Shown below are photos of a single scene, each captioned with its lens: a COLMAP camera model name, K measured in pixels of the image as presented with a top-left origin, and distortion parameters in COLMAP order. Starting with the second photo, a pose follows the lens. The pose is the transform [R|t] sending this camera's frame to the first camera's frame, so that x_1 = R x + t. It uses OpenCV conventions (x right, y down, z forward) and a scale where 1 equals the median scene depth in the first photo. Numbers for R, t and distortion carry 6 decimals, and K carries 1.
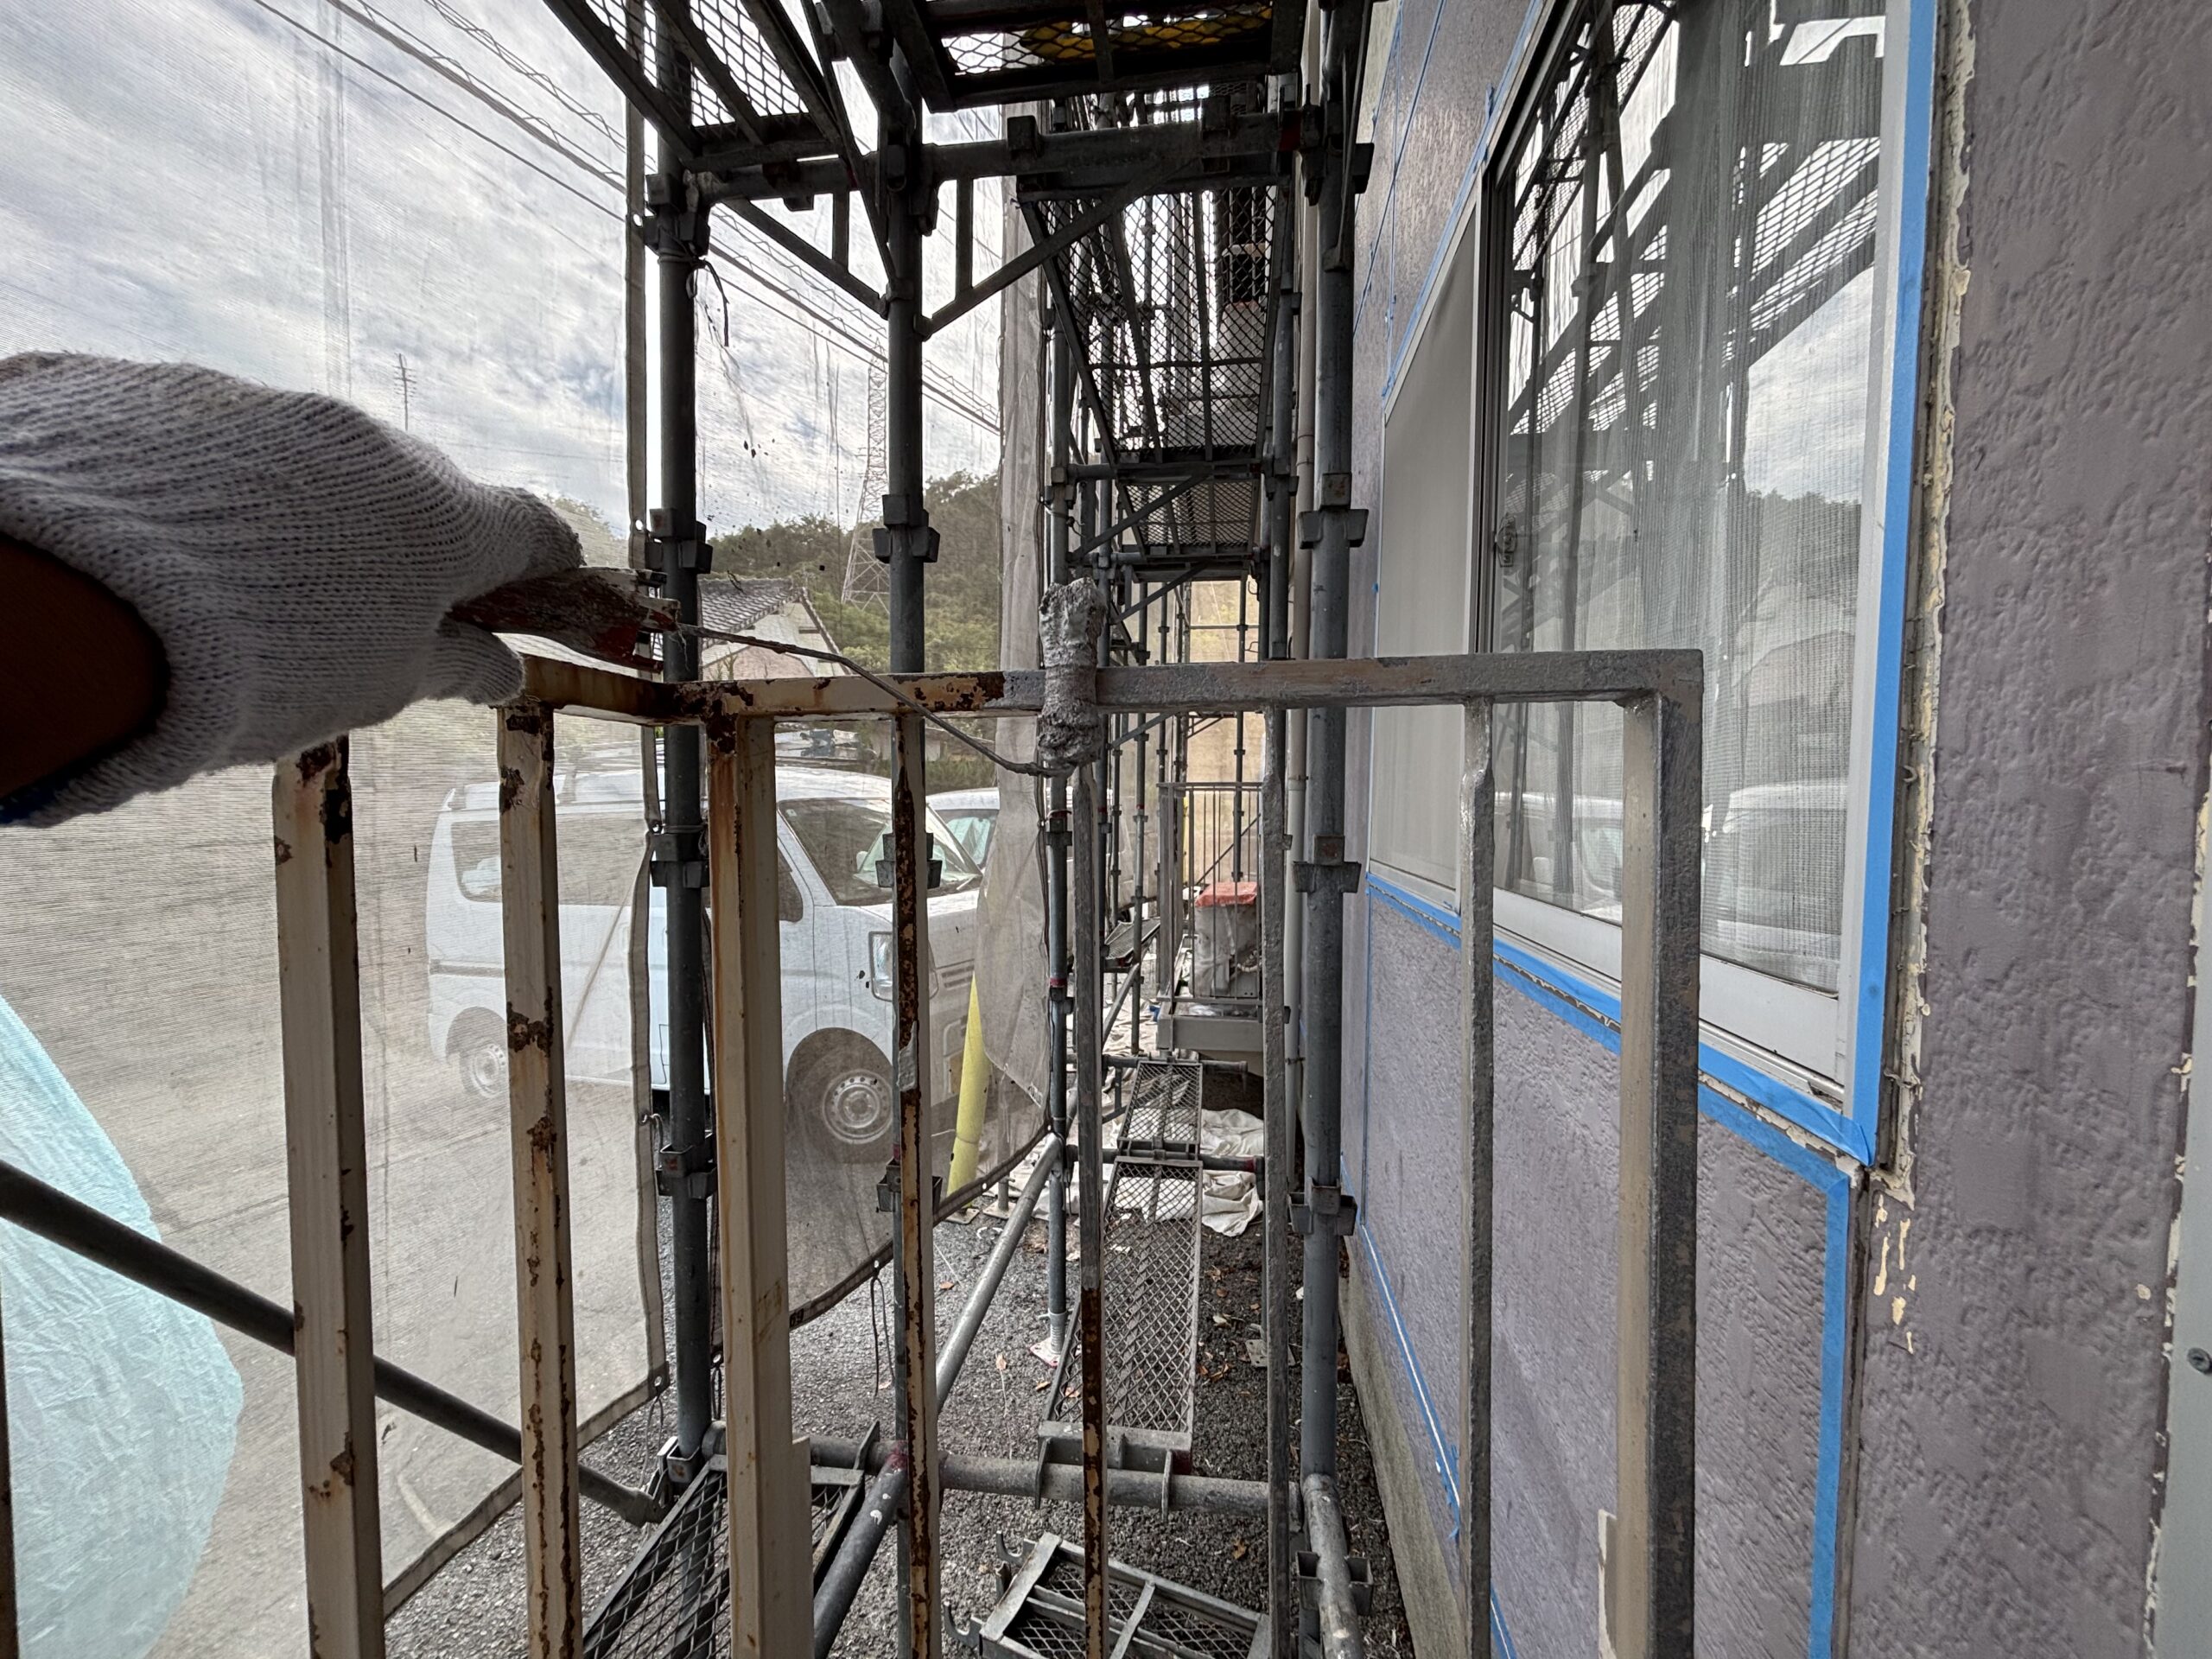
lens RADIAL K [[882.2, 0, 1105.2], [0, 882.2, 837.9], [0, 0, 1]] dist [0.003995, -0.000249]
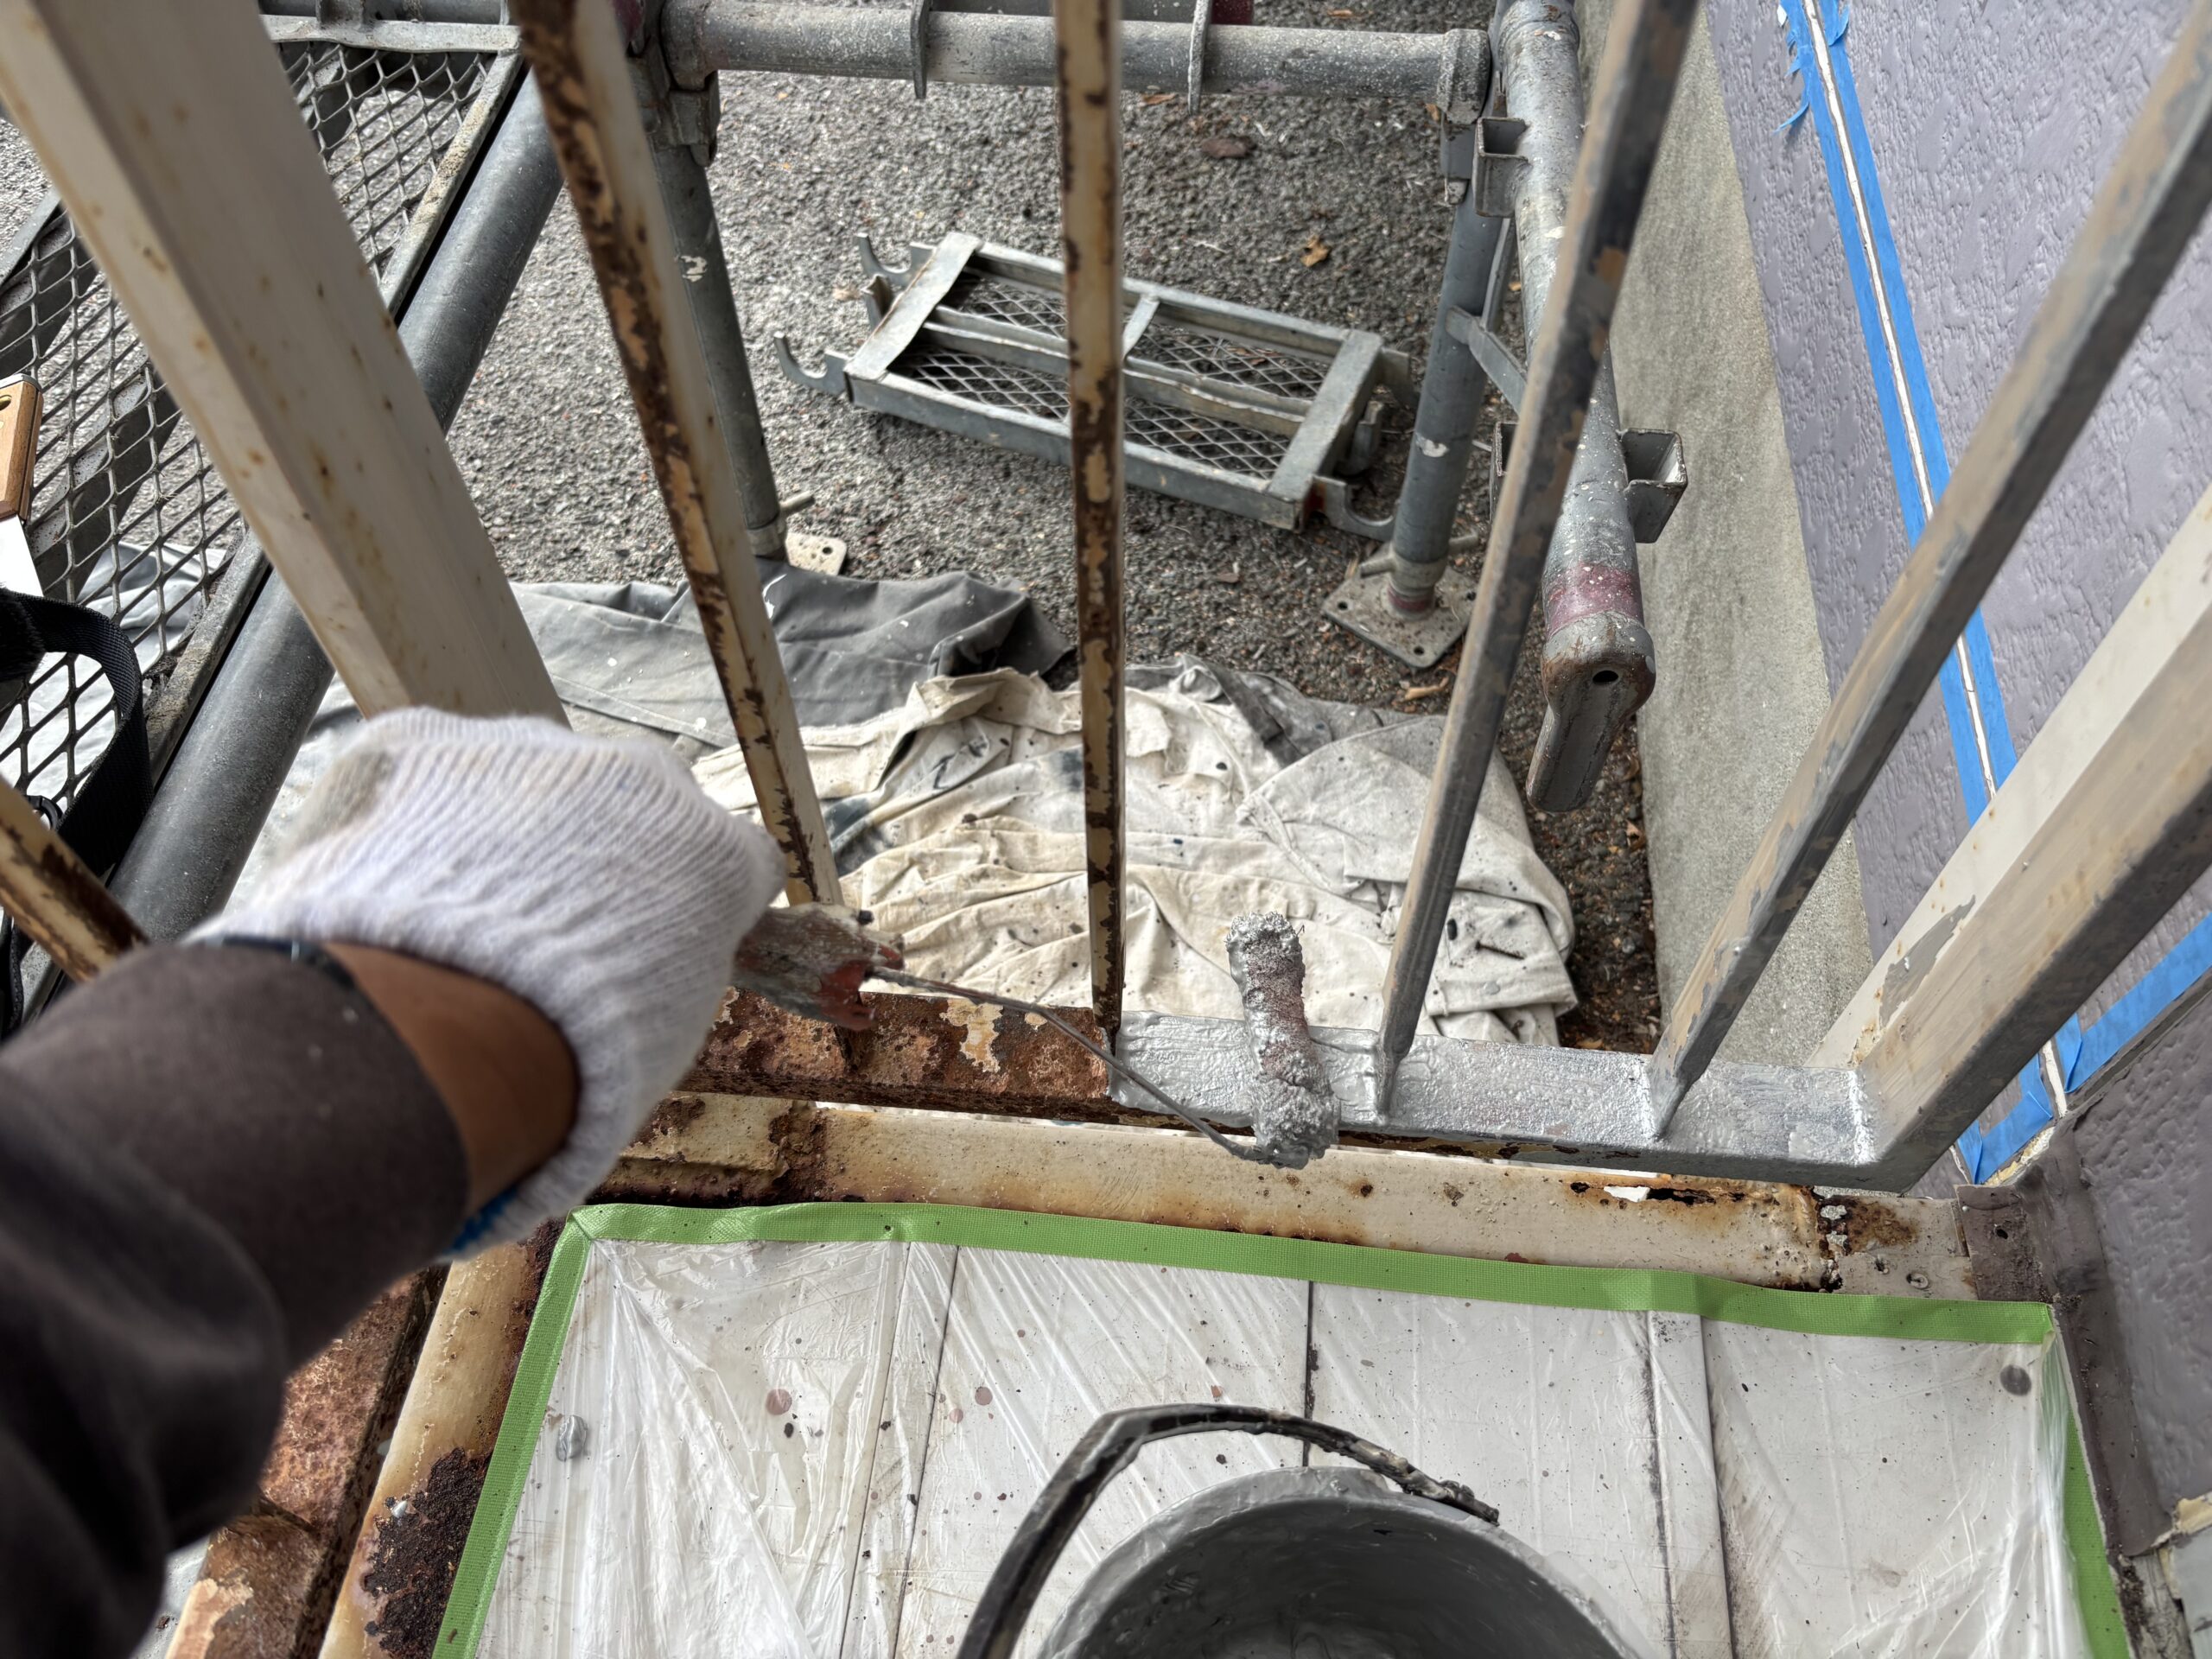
lens RADIAL K [[1672.3, 0, 1120.7], [0, 1672.3, 831.5], [0, 0, 1]] dist [-0.016743, -0.017722]
pose [[0.999062, -0.033089, 0.027925, -0.006686], [-0.002162, 0.606013, 0.795452, 0.238133], [-0.043244, -0.794767, 0.605373, 0.125793]]
